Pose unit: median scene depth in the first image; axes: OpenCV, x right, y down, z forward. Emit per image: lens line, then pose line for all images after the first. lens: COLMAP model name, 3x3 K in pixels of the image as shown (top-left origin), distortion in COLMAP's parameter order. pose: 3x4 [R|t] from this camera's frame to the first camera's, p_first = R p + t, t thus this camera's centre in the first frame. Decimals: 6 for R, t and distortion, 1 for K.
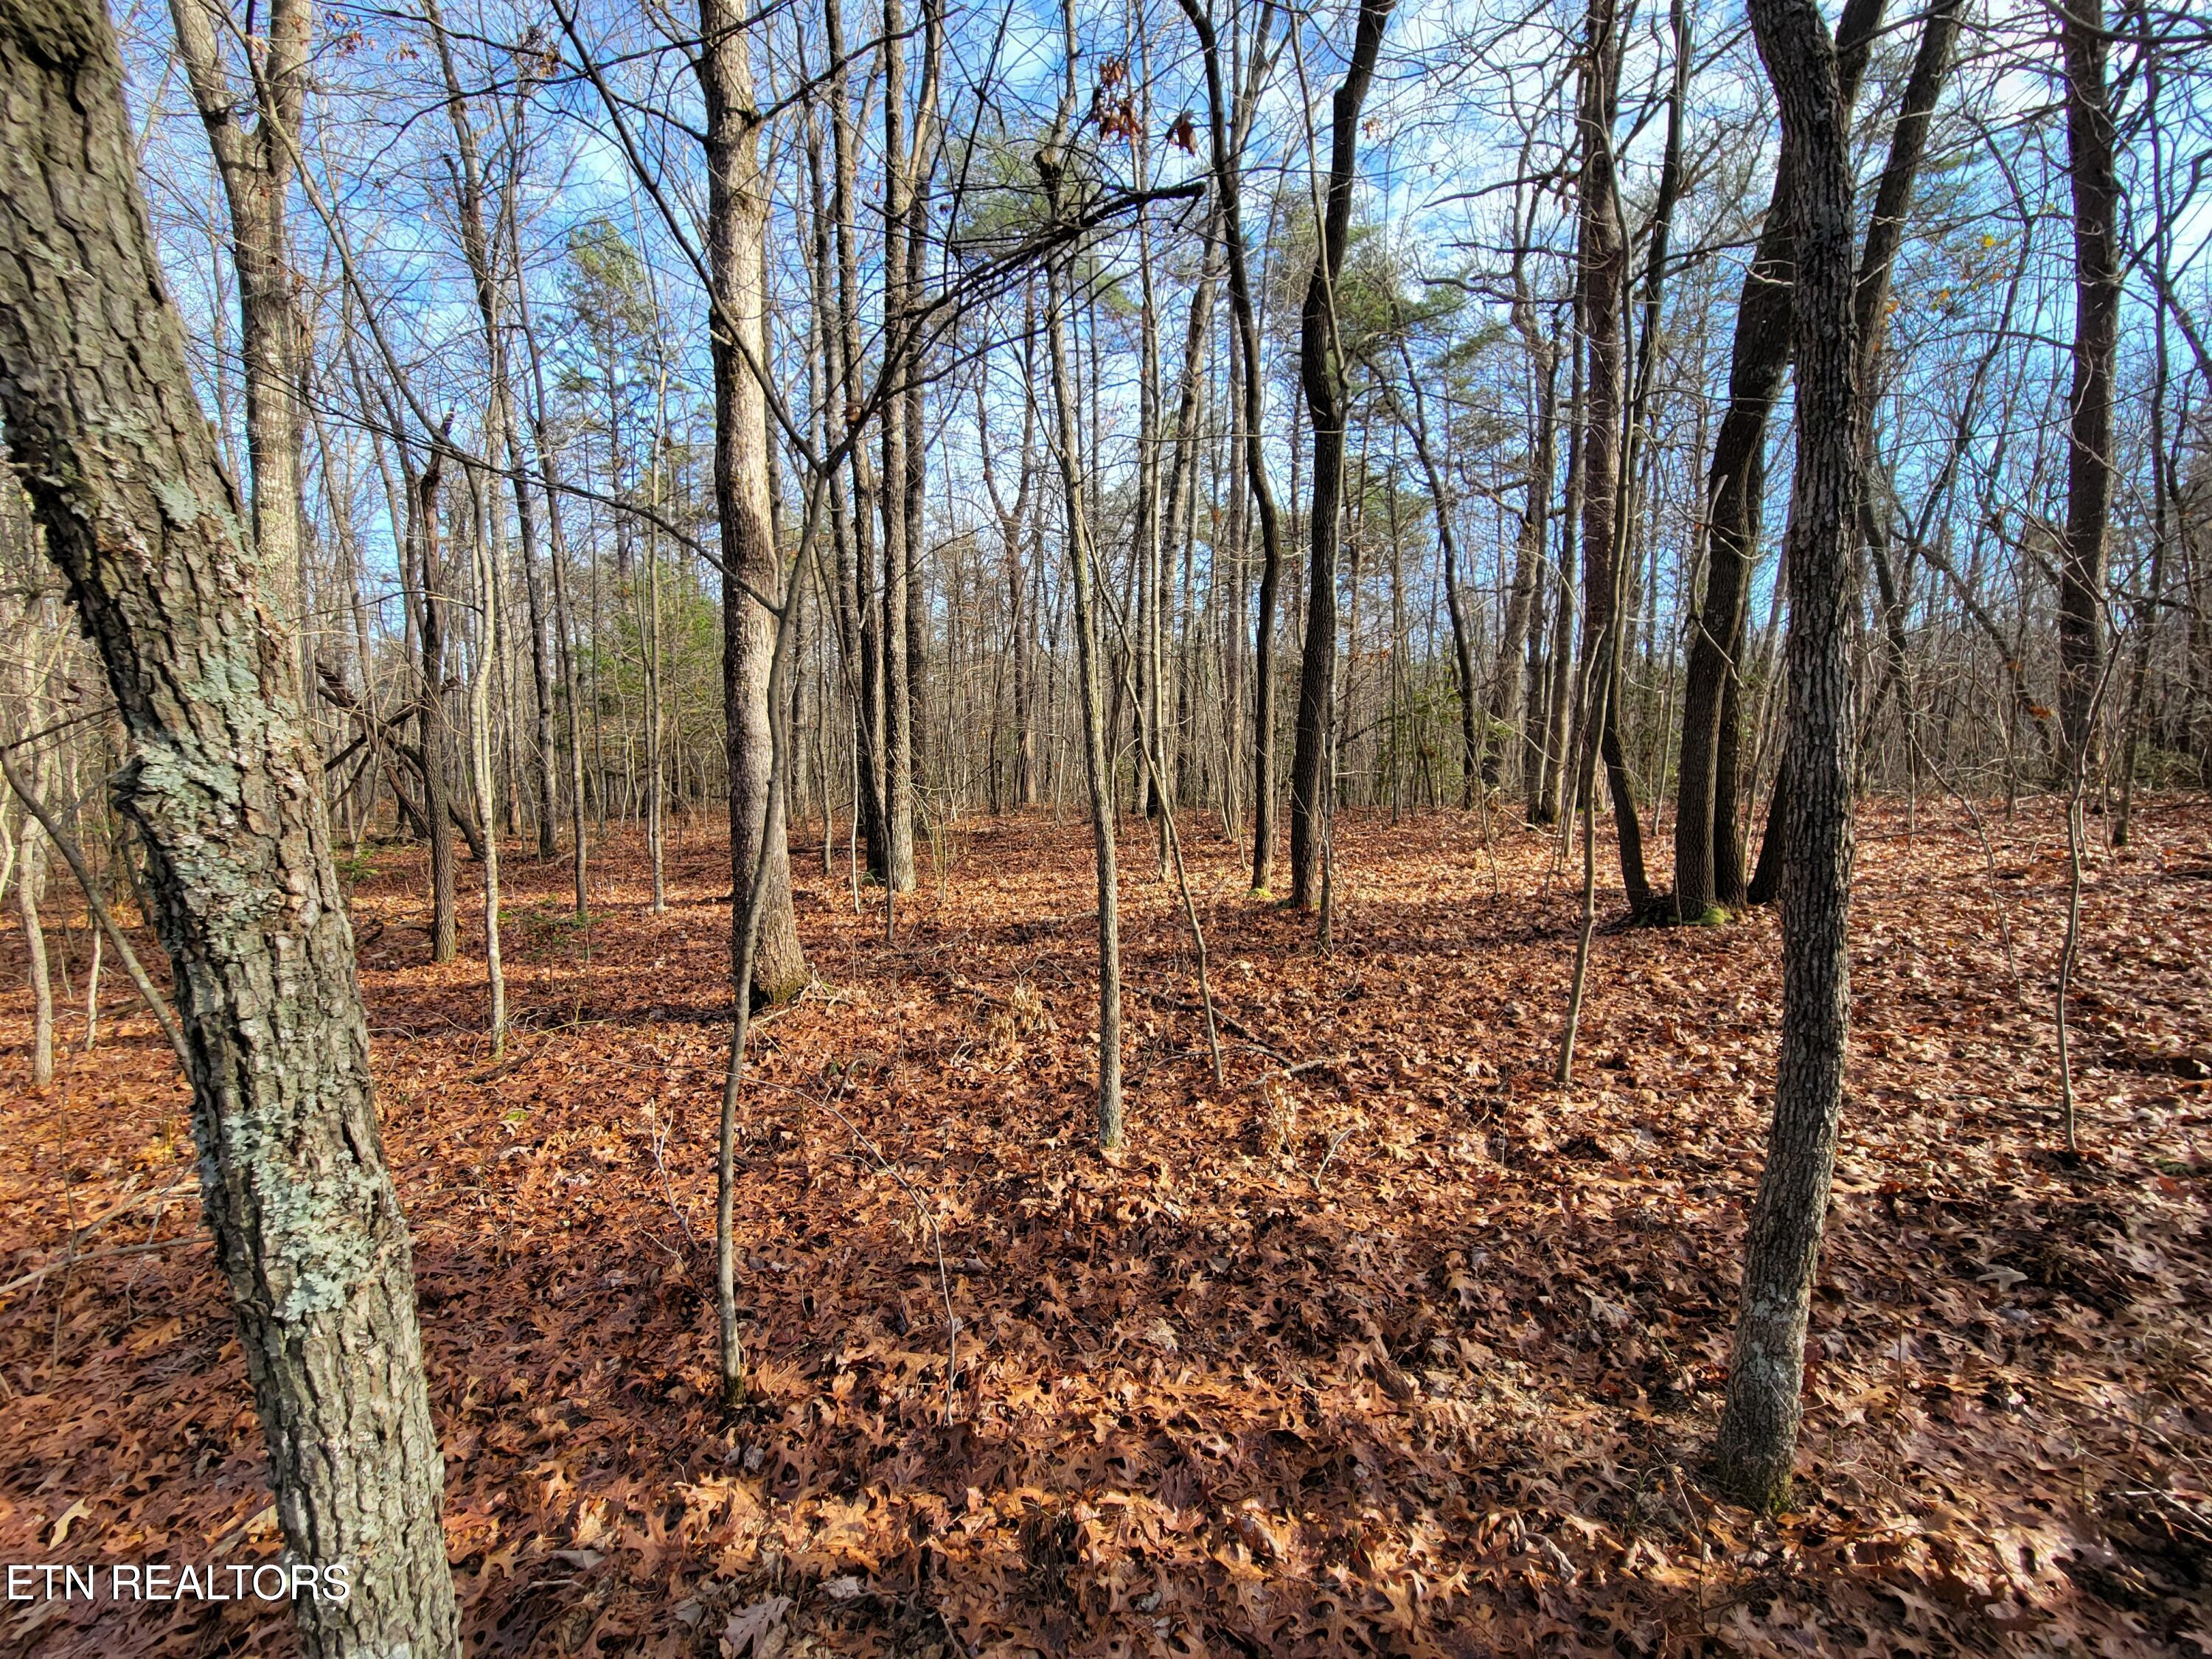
lens RADIAL K [[882.9, 0, 1094.0], [0, 882.9, 840.7], [0, 0, 1]] dist [0.000836, 0.000735]
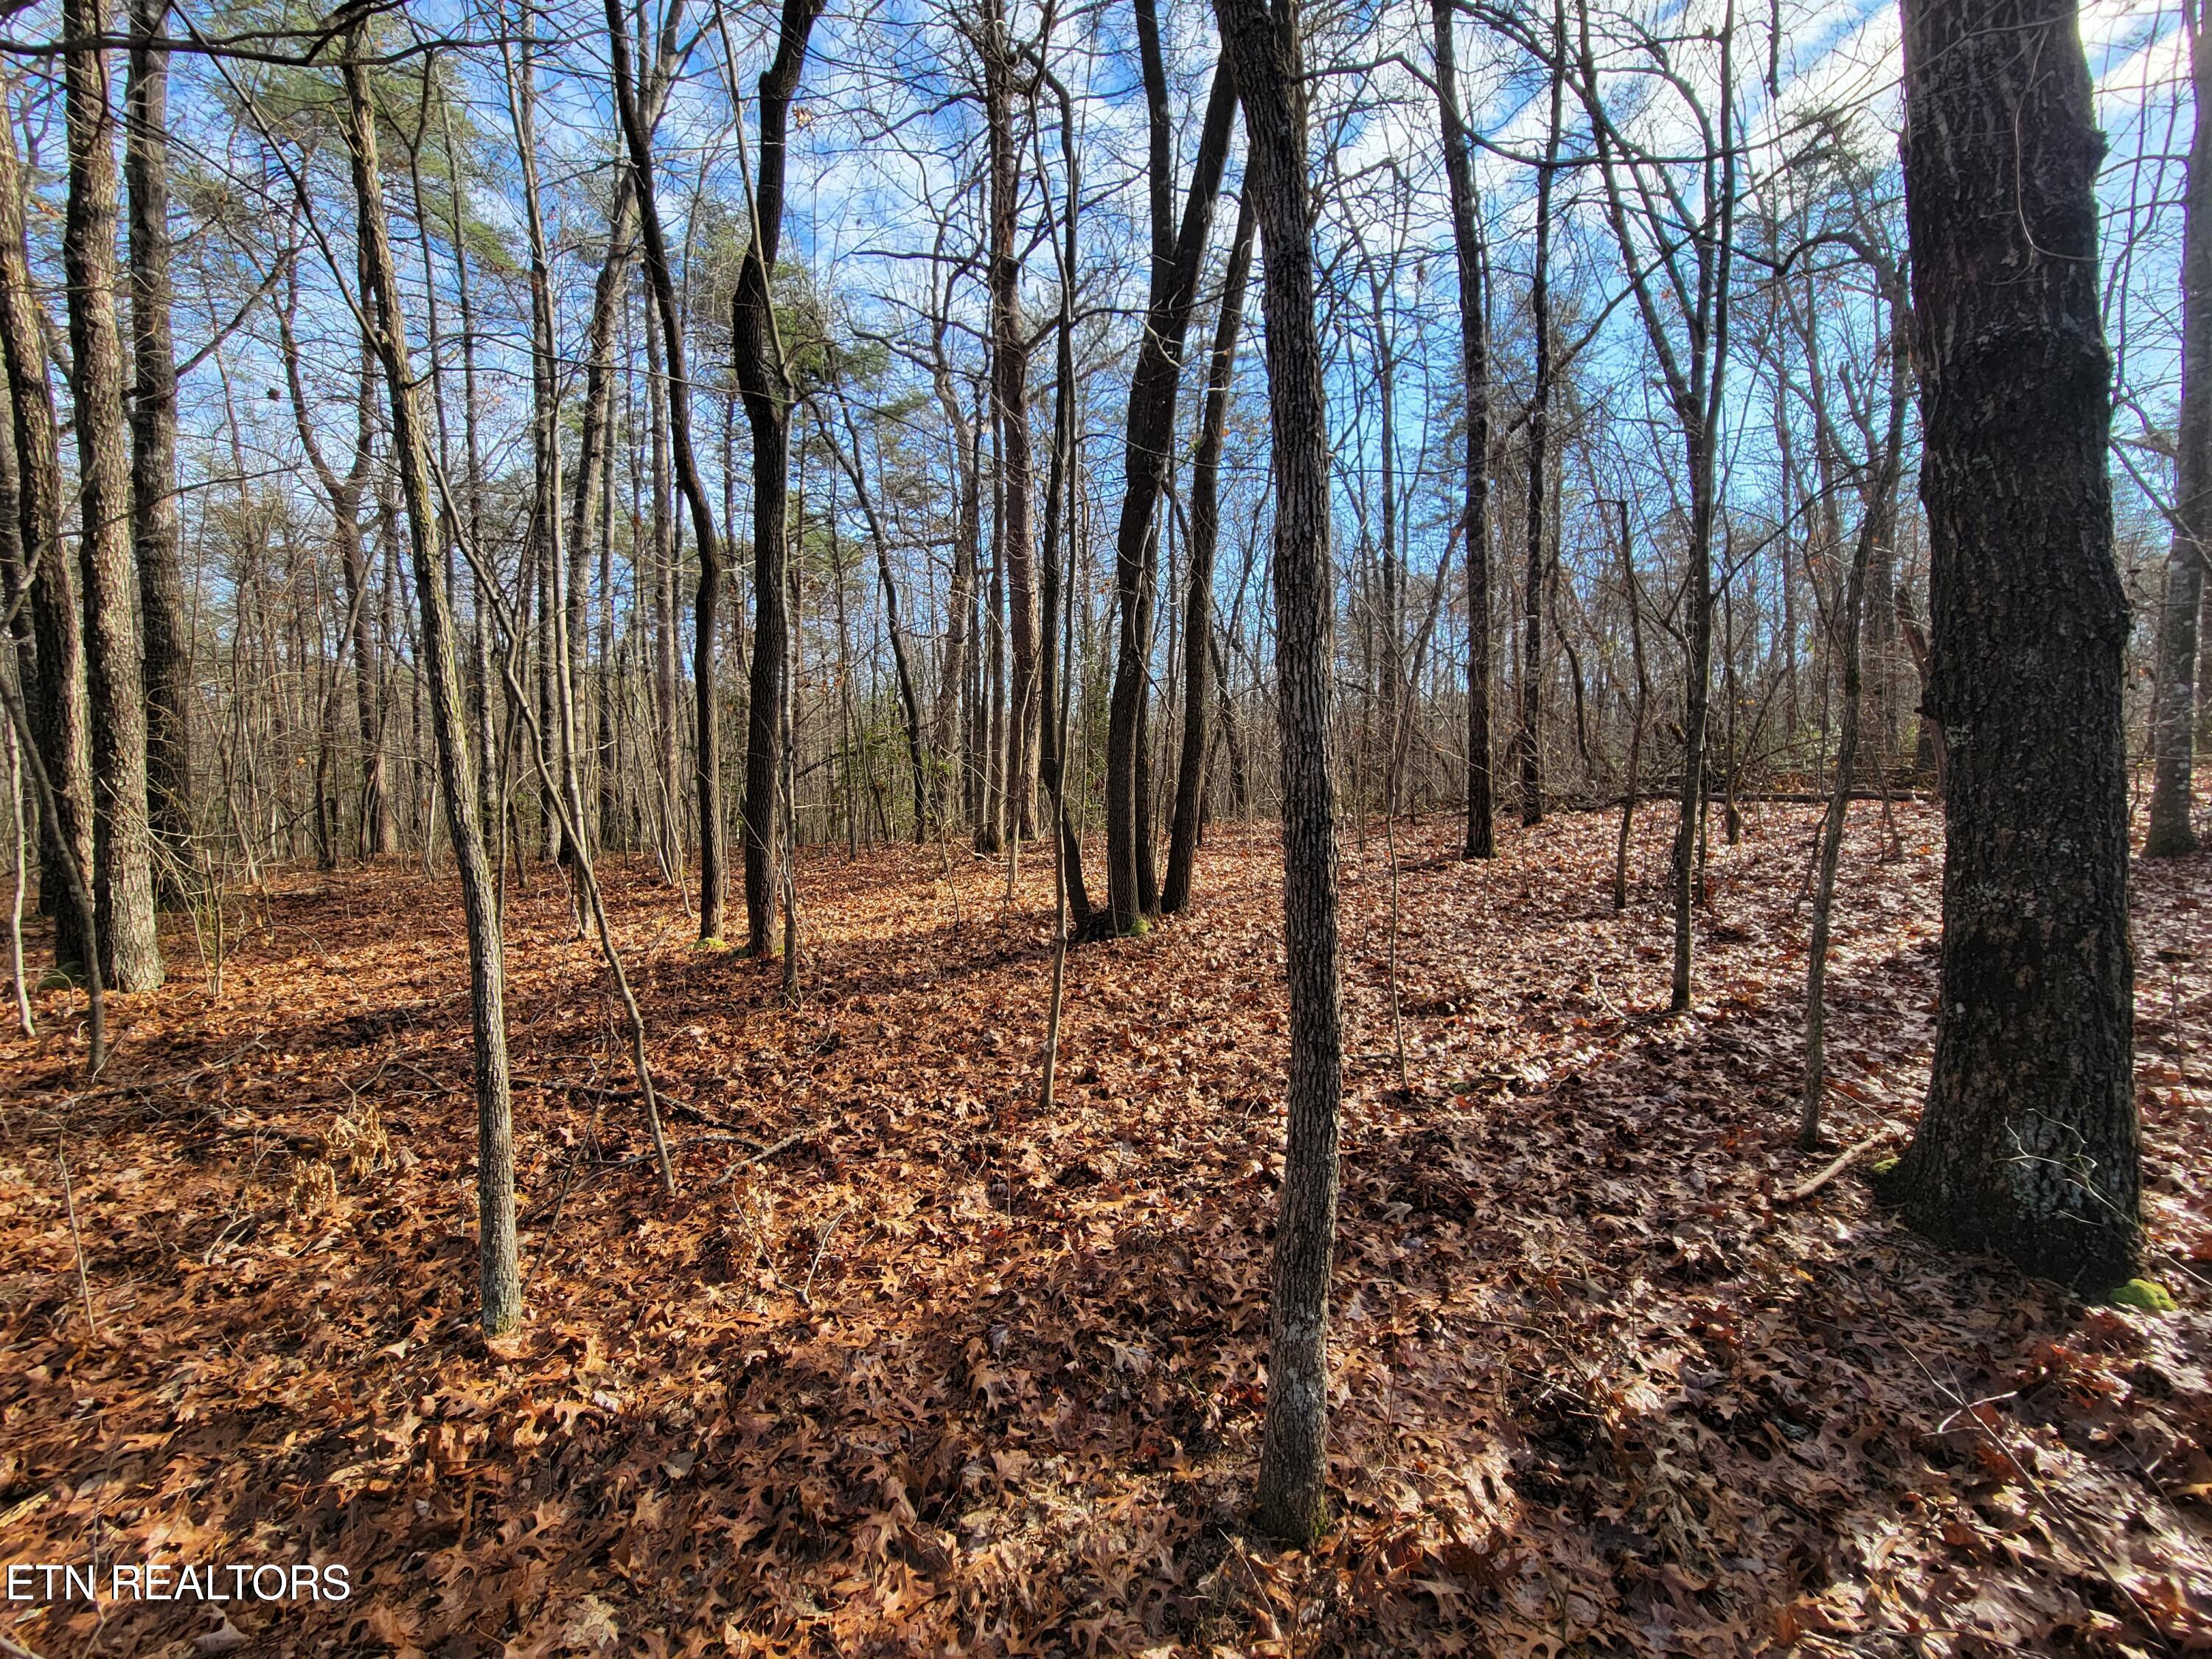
lens RADIAL K [[882.9, 0, 1094.0], [0, 882.9, 840.7], [0, 0, 1]] dist [0.000836, 0.000735]
pose [[0.823942, -0.030457, 0.565855, 0.018491], [0.054345, 0.998199, -0.025403, 0.001835], [-0.564062, 0.051682, 0.824114, 0.126543]]
